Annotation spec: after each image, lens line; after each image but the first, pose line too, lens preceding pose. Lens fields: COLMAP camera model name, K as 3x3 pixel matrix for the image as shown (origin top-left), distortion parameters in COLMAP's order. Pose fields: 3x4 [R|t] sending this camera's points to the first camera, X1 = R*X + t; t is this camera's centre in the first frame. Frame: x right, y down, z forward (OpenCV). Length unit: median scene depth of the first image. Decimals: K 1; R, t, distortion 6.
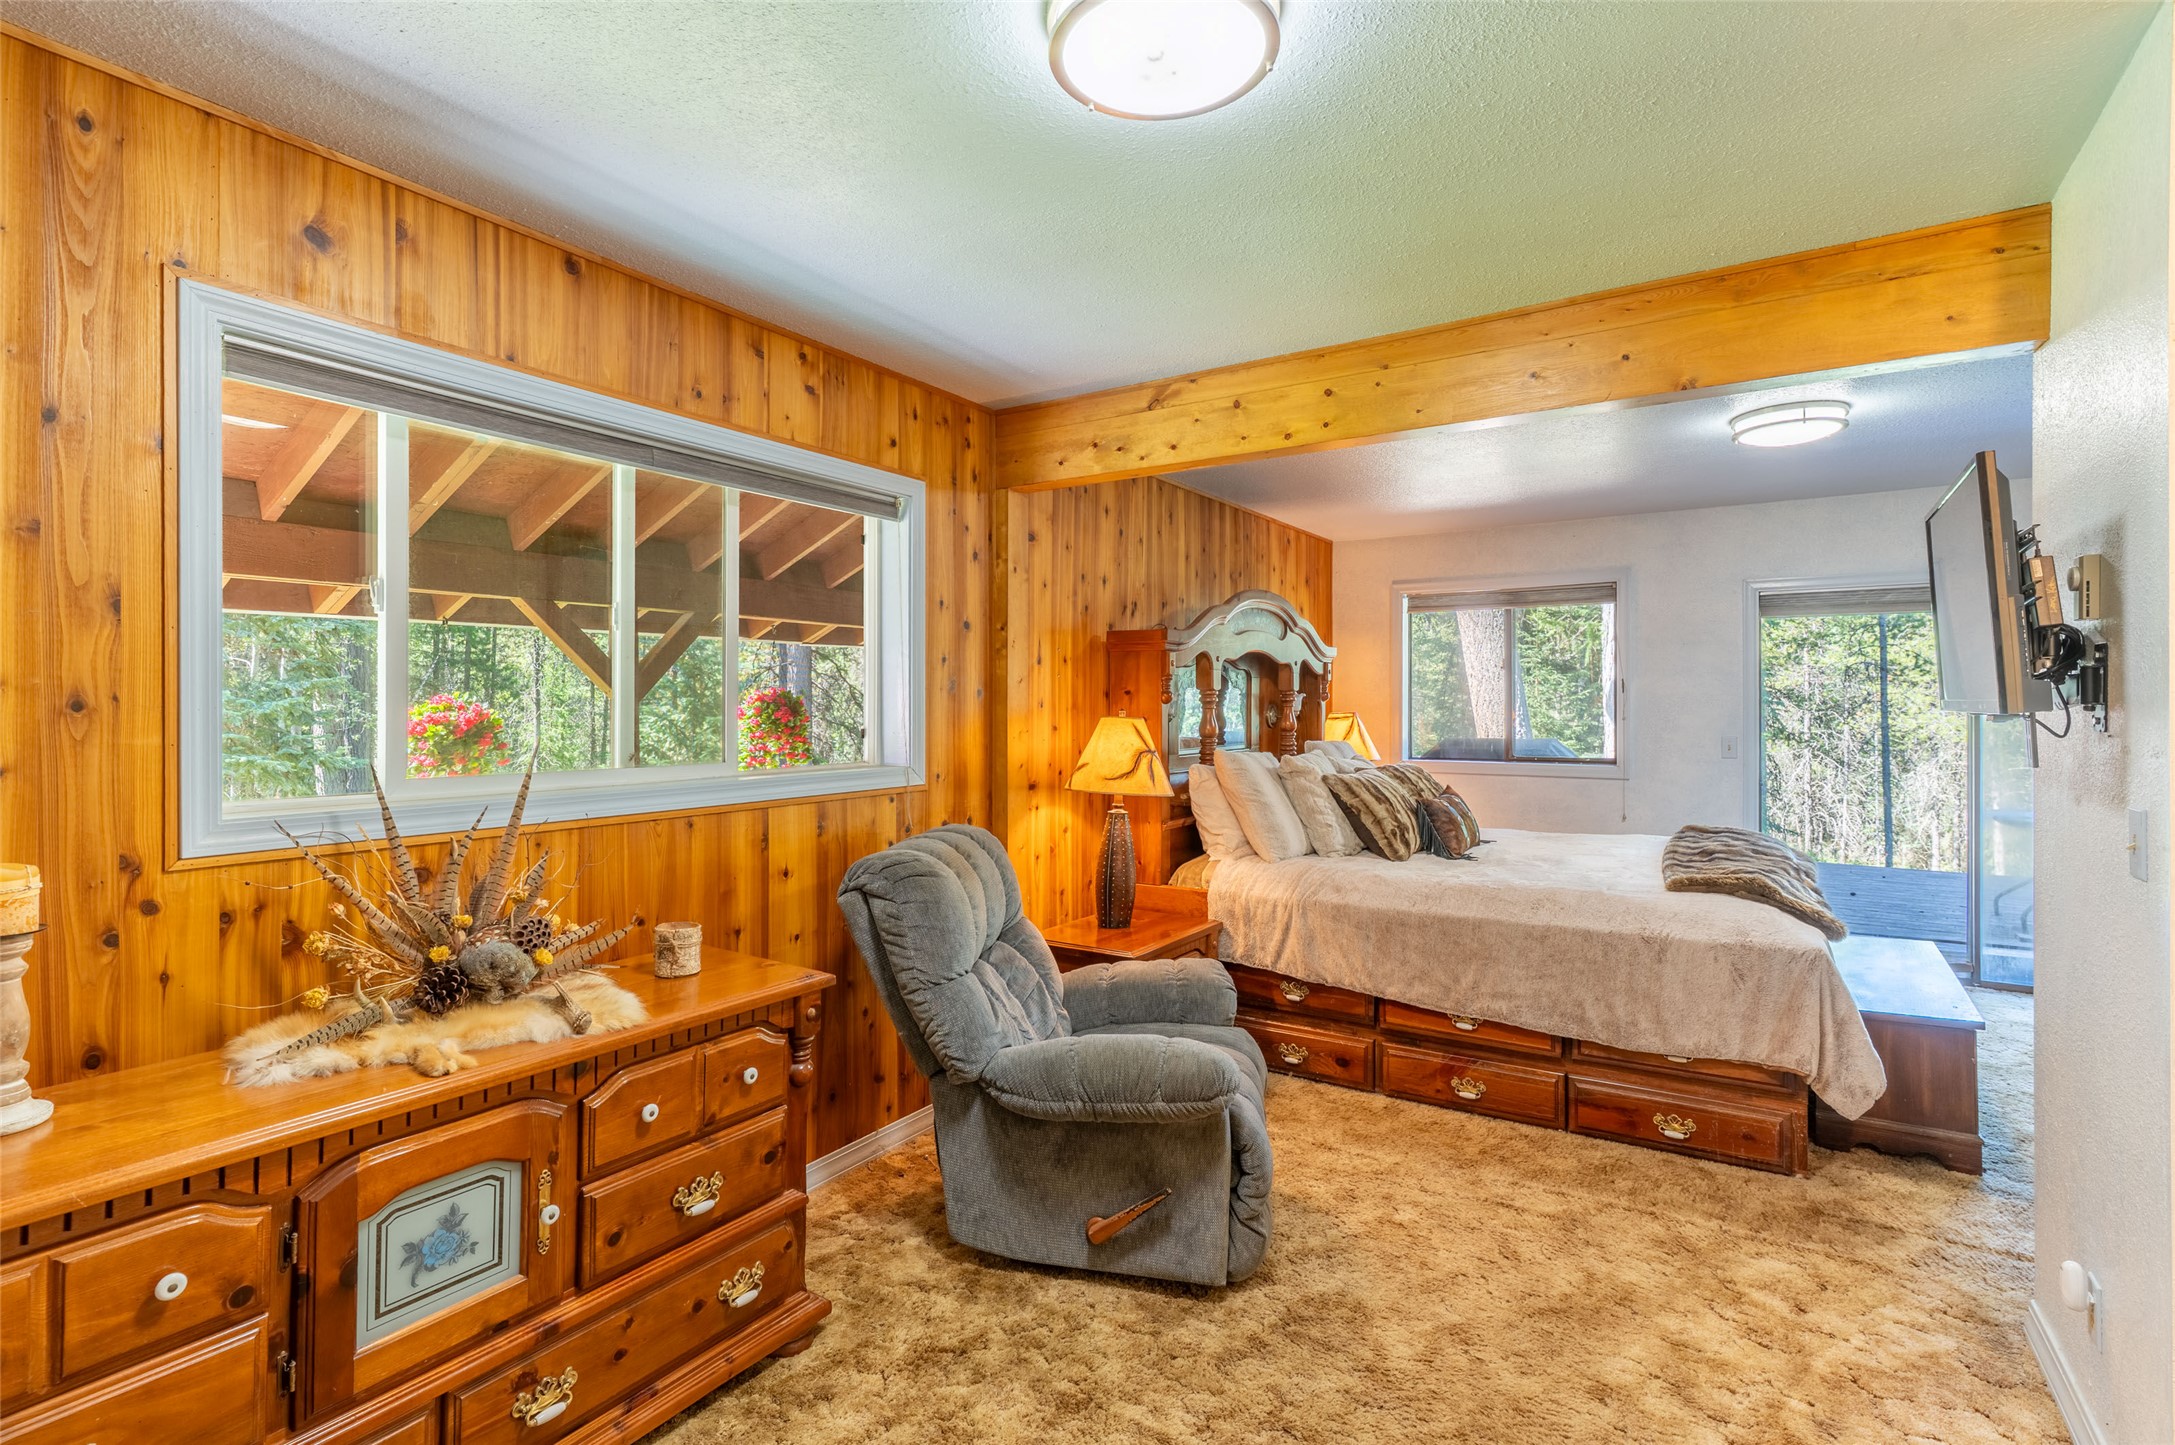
lens RADIAL K [[1040.2, 0, 1079.8], [0, 1040.2, 701.6], [0, 0, 1]] dist [-0.001253, 0.003593]
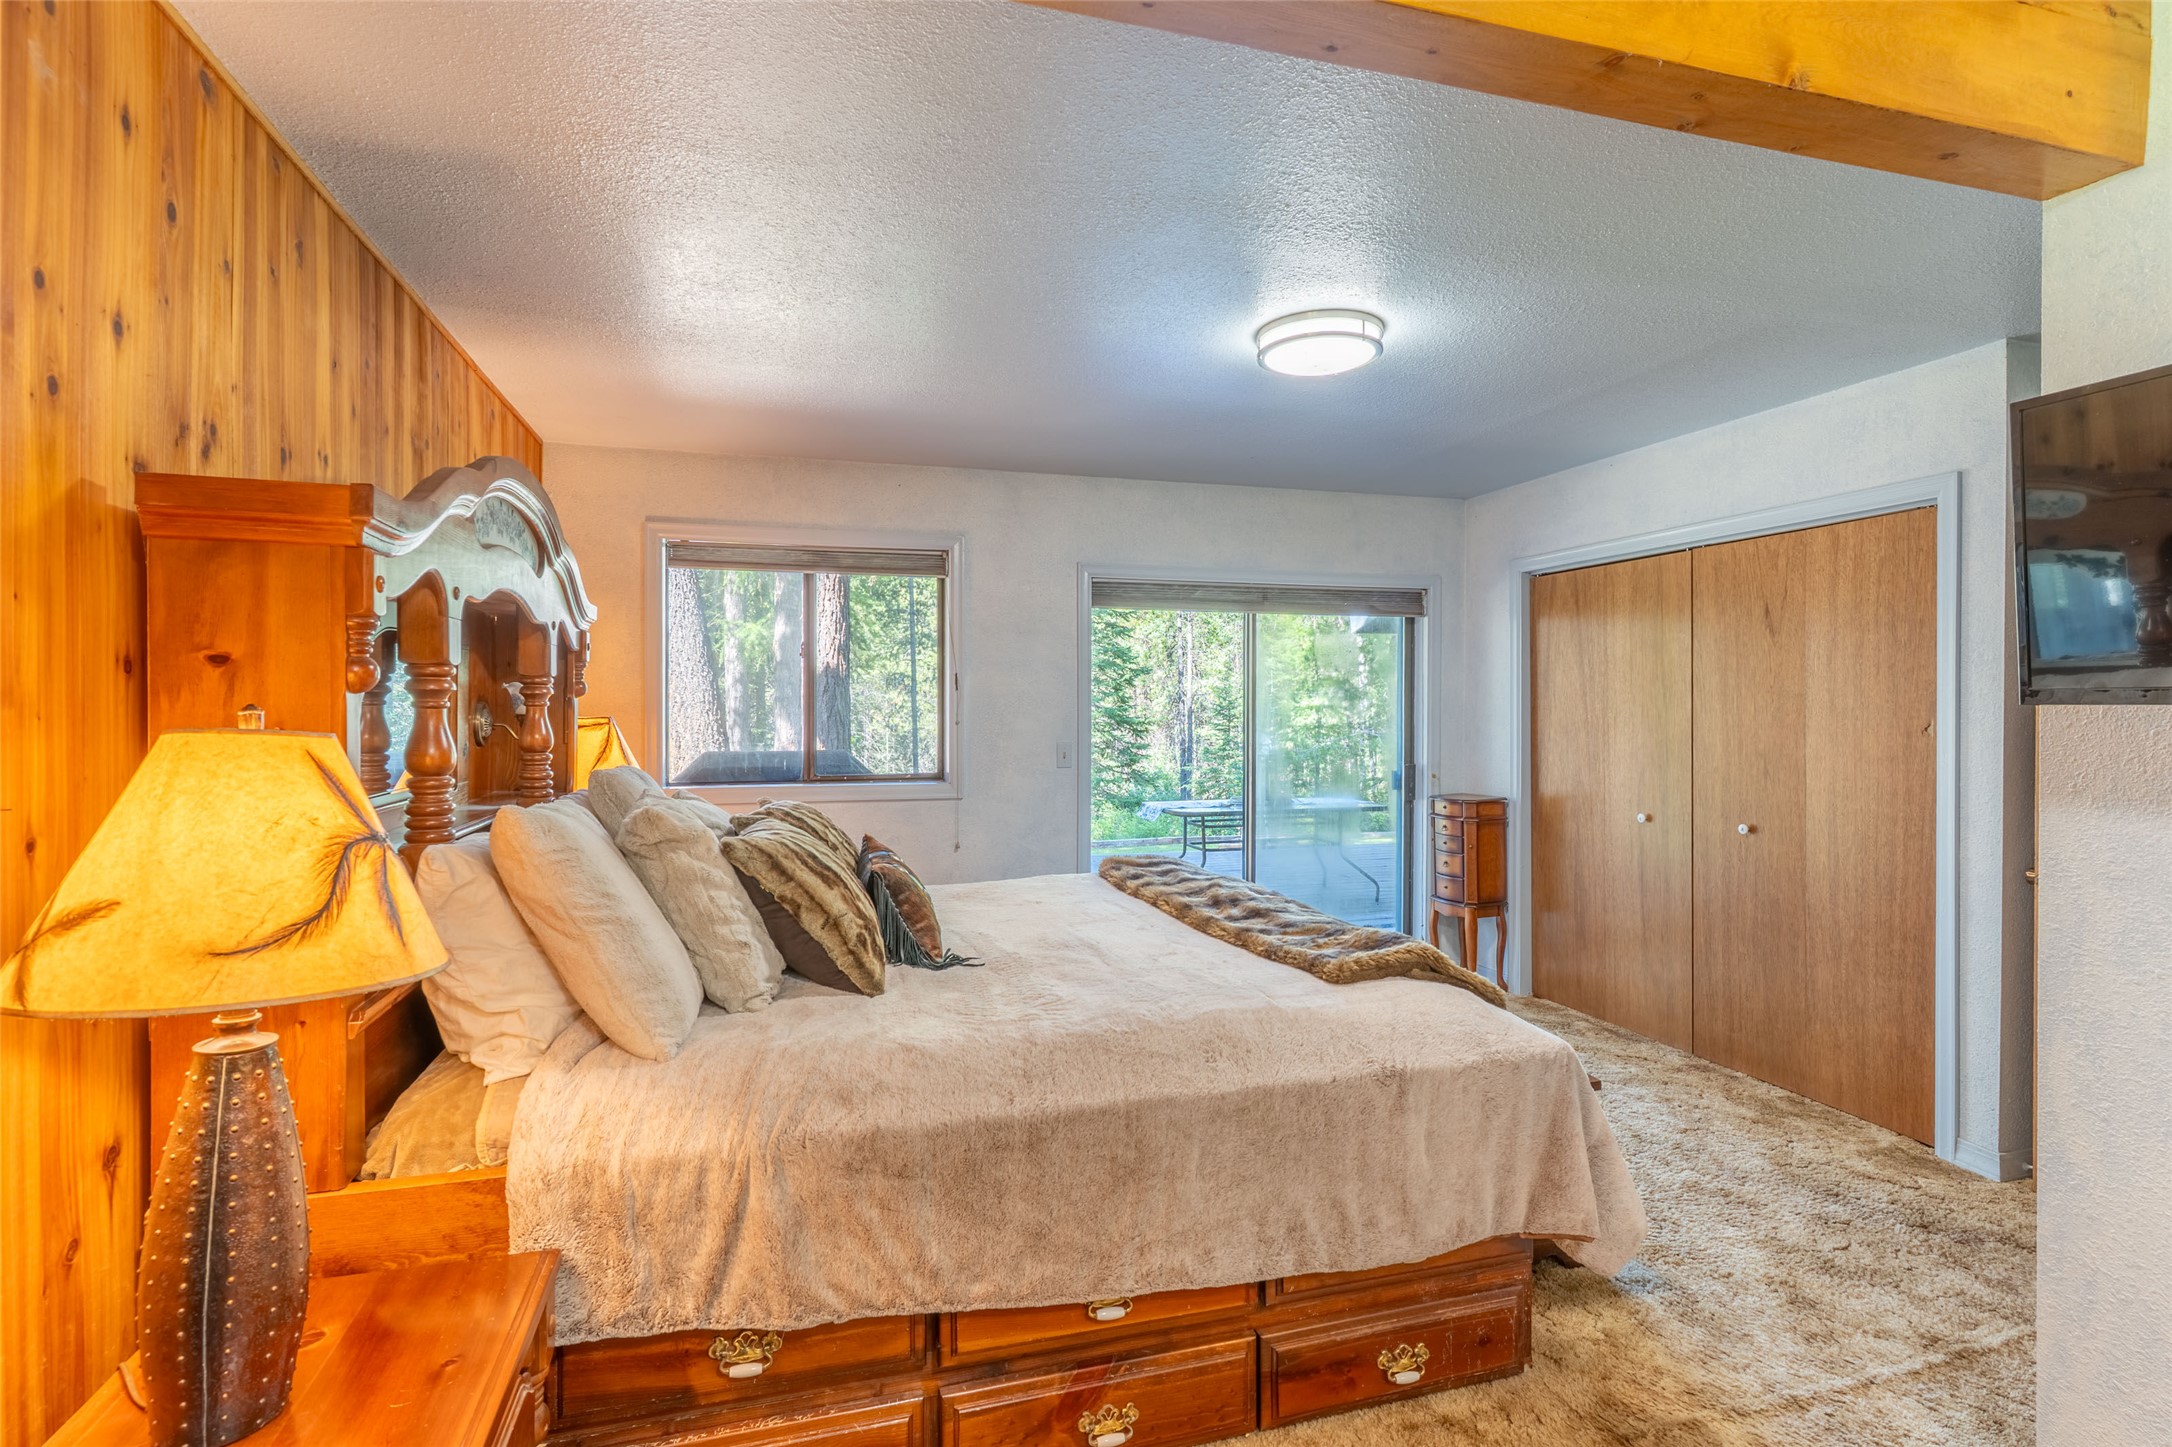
lens RADIAL K [[1038.8, 0, 1070.8], [0, 1038.8, 714.8], [0, 0, 1]] dist [-0.001253, 0.003593]
pose [[0.655742, -0.003408, 0.754977, -0.034554], [-0.002862, 0.999971, 0.007000, 0.007437], [-0.754980, -0.006751, 0.655714, 0.648060]]
